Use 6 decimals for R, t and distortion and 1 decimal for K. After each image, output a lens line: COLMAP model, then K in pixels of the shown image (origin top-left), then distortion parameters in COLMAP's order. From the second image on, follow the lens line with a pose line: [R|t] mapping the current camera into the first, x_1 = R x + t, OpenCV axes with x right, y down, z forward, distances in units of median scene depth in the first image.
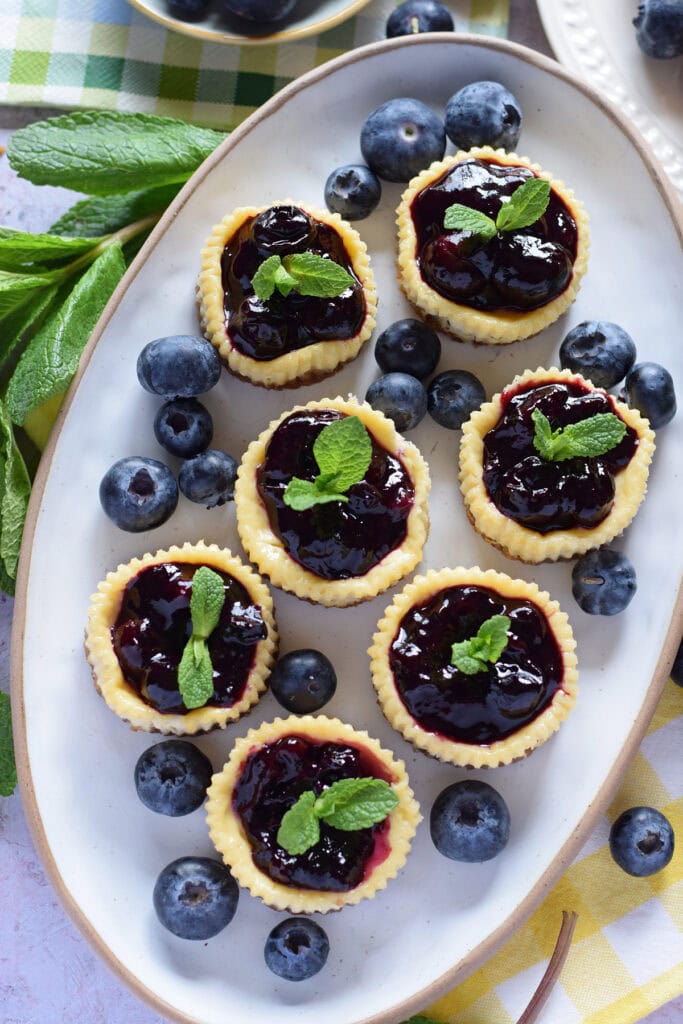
lens RADIAL K [[2671.2, 0, 339.2], [0, 2671.2, 430.0], [0, 0, 1]] dist [-0.177430, 0.457570]
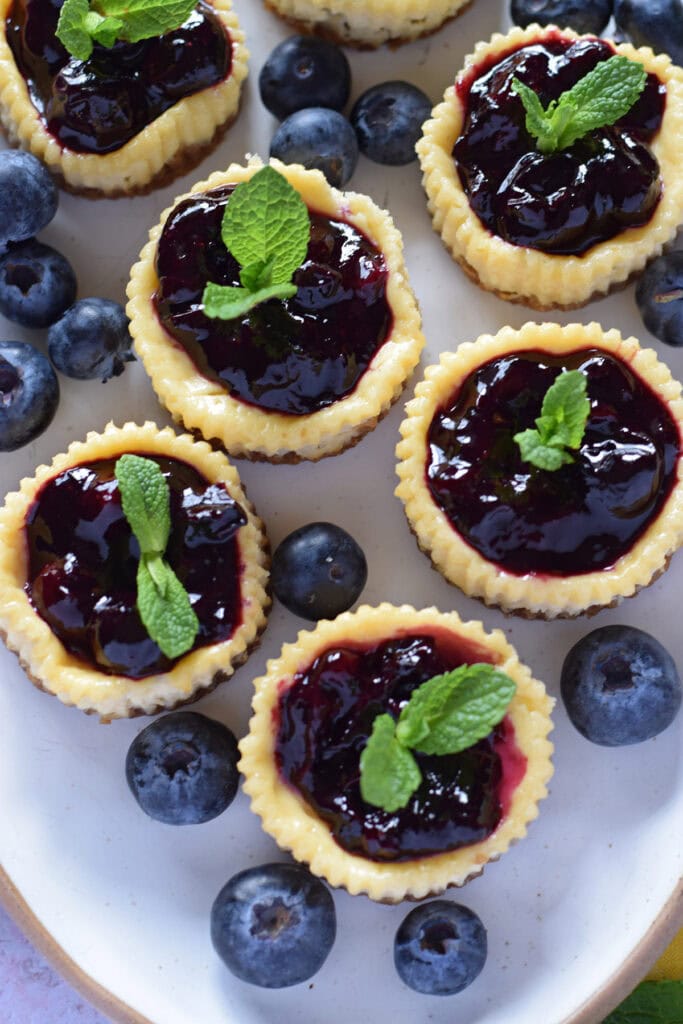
lens RADIAL K [[2495.4, 0, 341.5], [0, 2495.4, 512.0], [0, 0, 1]] dist [-0.119799, 0.031784]
pose [[0.944809, -0.324232, 0.047008, -0.033028], [0.324411, 0.945908, 0.003978, 0.079259], [-0.045755, 0.011492, 0.998887, 0.365341]]
